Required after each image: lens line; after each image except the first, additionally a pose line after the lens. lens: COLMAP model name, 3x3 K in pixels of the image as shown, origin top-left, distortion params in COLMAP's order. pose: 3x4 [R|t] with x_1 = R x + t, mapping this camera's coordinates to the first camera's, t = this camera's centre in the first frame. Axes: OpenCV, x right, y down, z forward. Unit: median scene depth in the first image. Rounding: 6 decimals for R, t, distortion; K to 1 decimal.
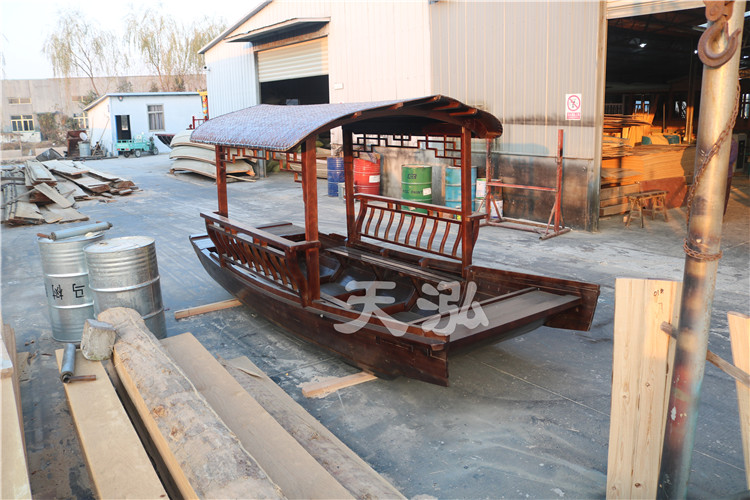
lens RADIAL K [[621.6, 0, 375.0], [0, 621.6, 250.0], [0, 0, 1]] dist [-0.073857, 0.002615]
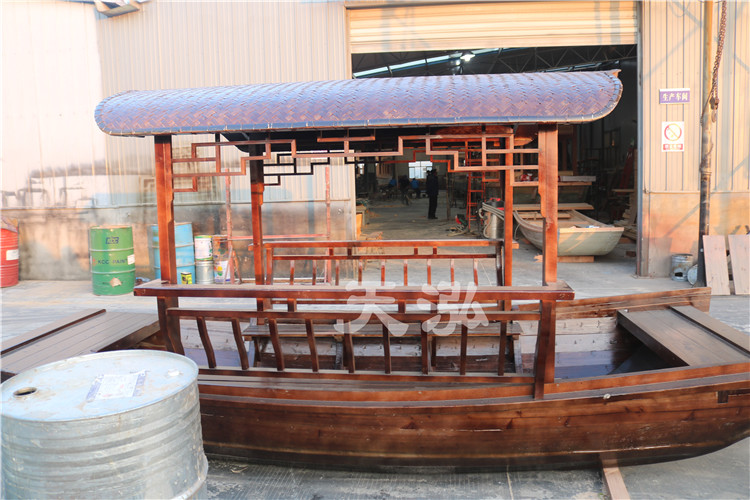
lens RADIAL K [[621.6, 0, 375.0], [0, 621.6, 250.0], [0, 0, 1]] dist [-0.073857, 0.002615]
pose [[0.674967, -0.087732, 0.732614, -0.277192], [0.177980, 0.982946, -0.046266, -0.019757], [-0.716061, 0.161619, 0.679070, 0.304433]]
